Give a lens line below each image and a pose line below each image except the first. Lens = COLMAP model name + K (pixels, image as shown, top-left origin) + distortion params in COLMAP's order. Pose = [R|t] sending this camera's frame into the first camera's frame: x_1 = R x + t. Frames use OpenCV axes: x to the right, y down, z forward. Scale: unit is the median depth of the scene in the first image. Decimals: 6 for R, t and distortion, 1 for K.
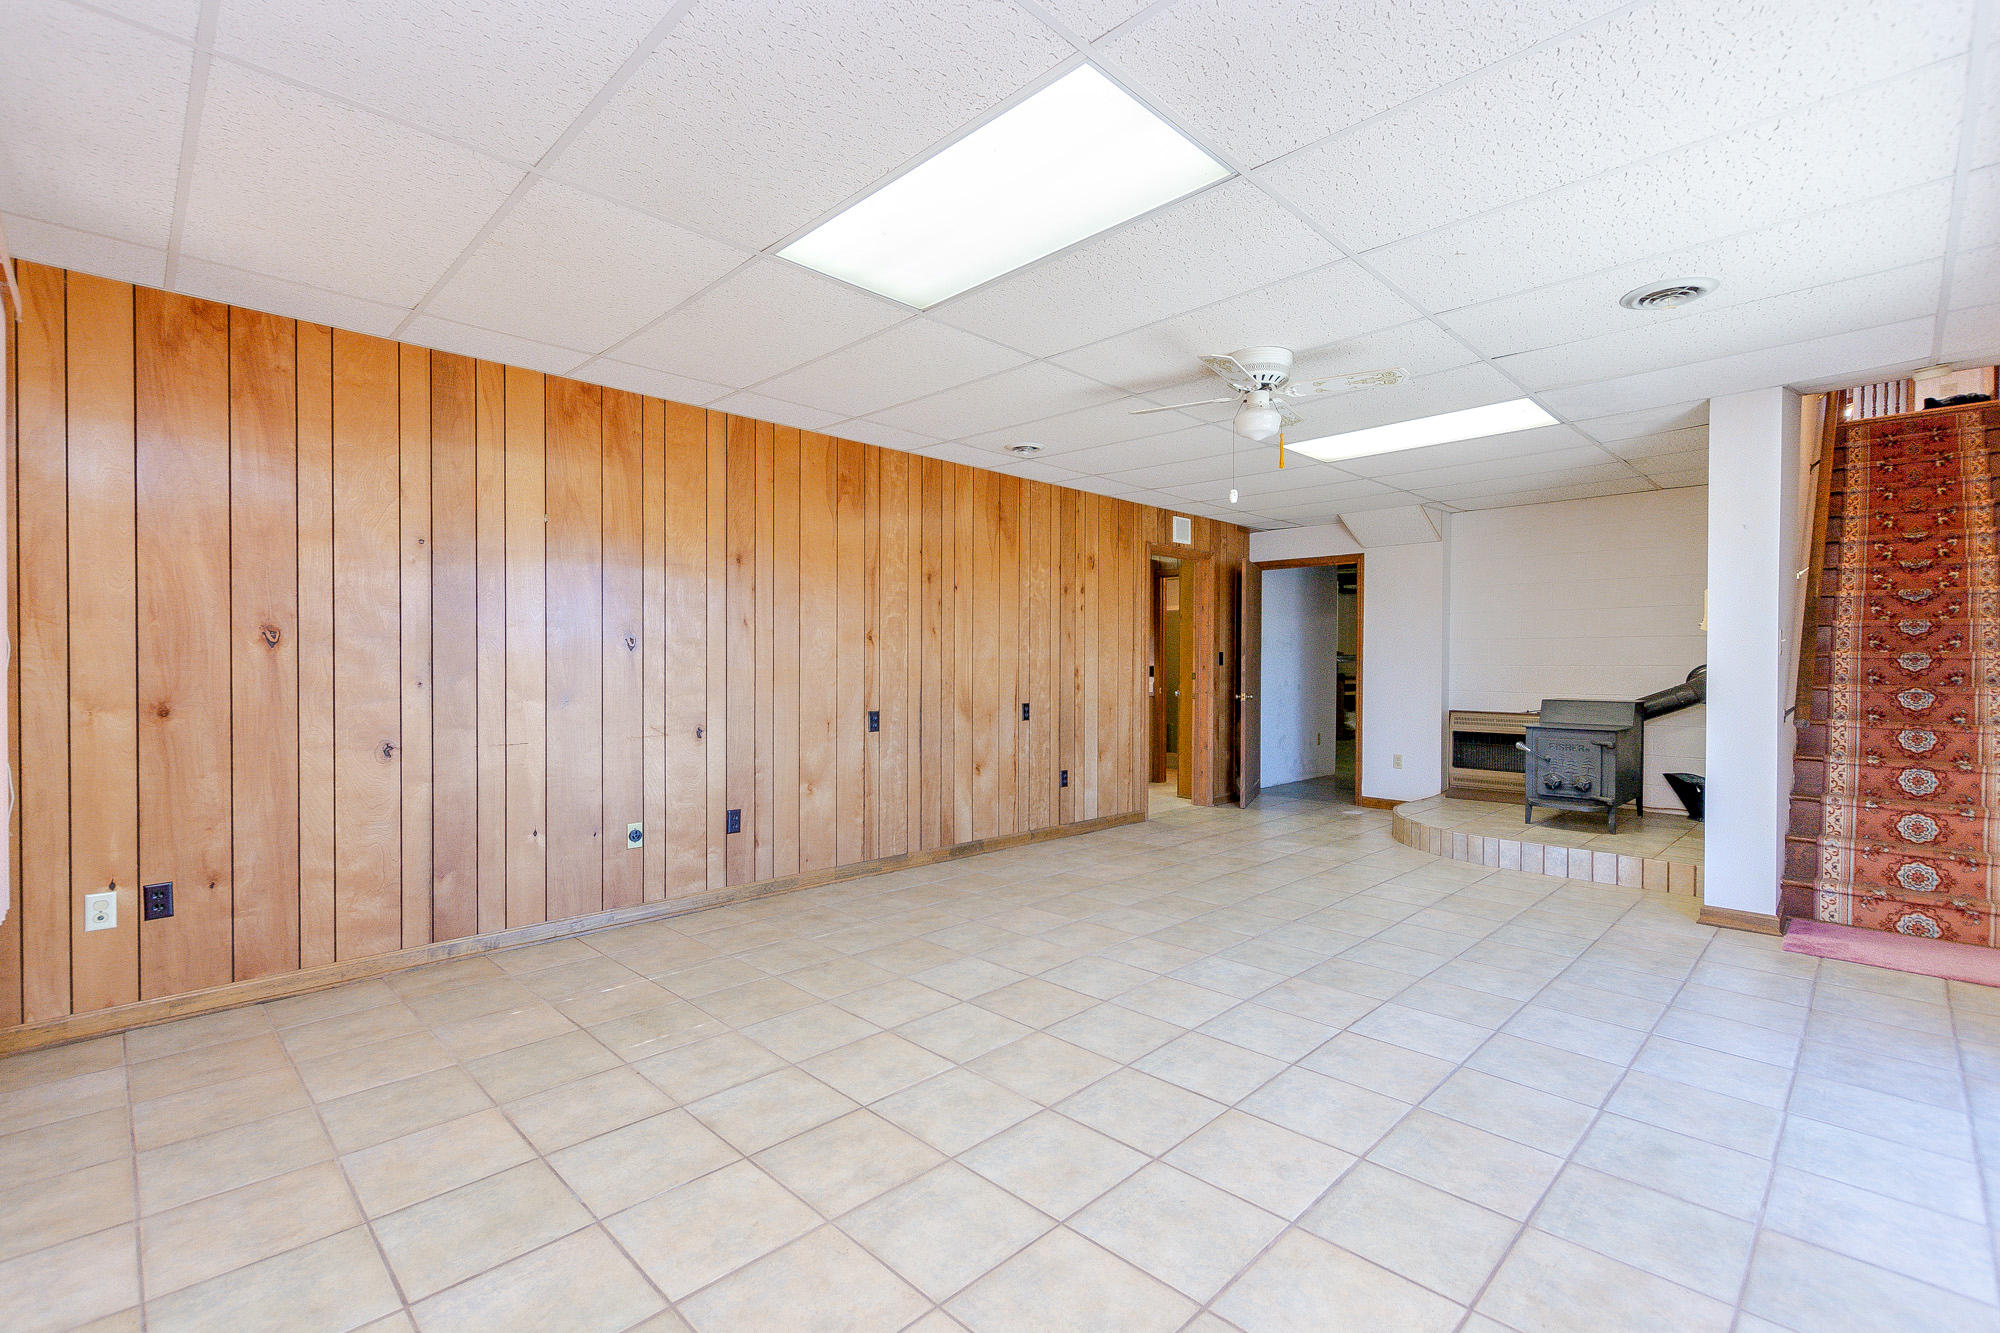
lens RADIAL K [[892.3, 0, 1000.0], [0, 892.3, 666.5], [0, 0, 1]] dist [0.000018, -0.001203]
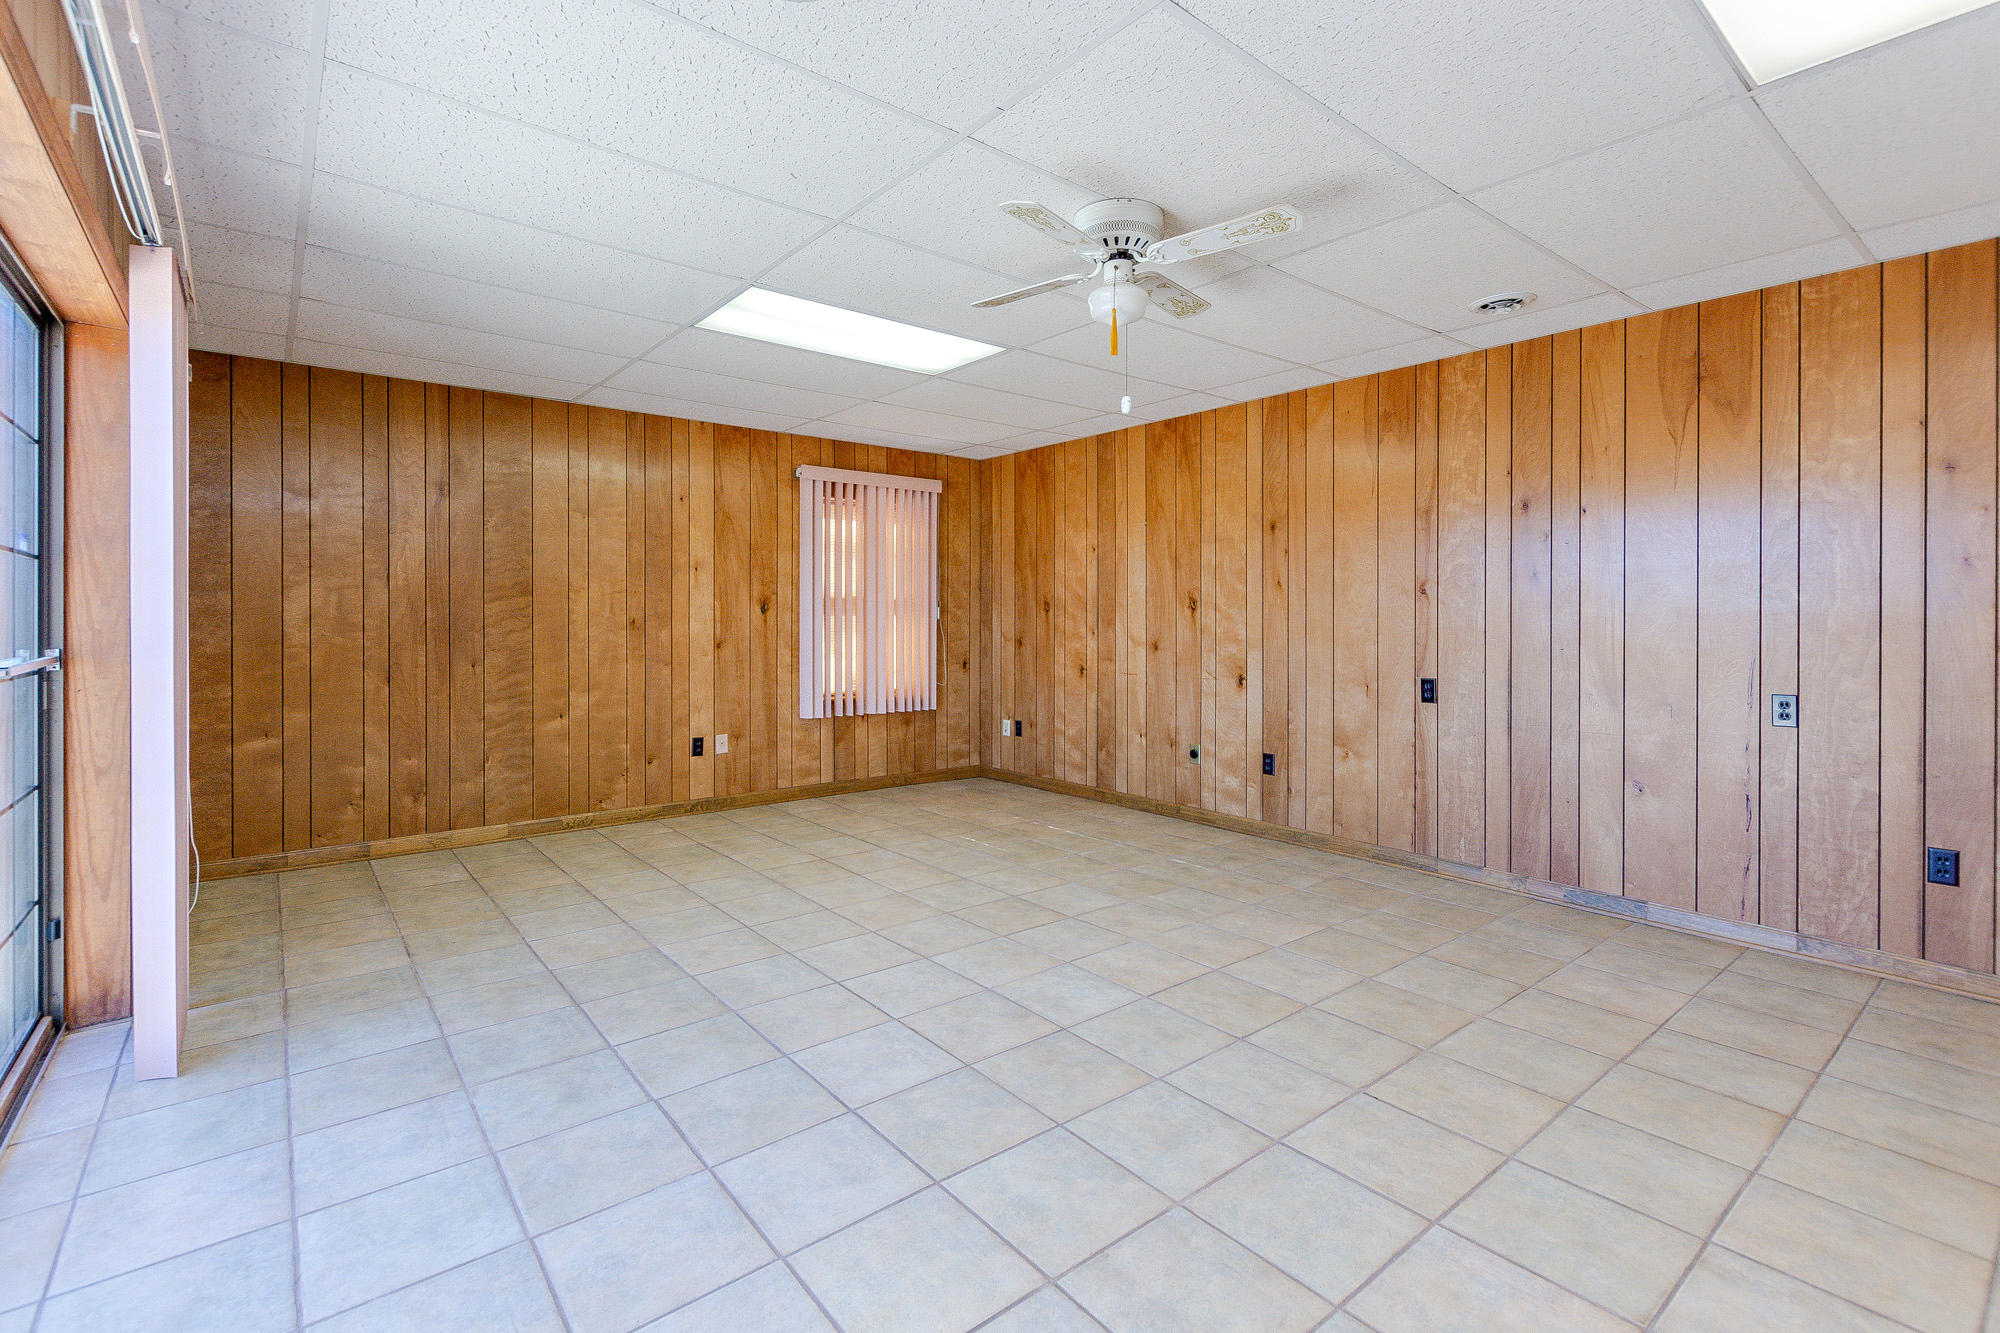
lens RADIAL K [[896.4, 0, 993.7], [0, 896.4, 607.7], [0, 0, 1]] dist [0.002132, 0.000877]
pose [[-0.101529, -0.014207, -0.994731, 0.932583], [-0.006132, 0.999888, -0.013655, -0.002820], [0.994814, 0.004713, -0.101605, 0.855838]]
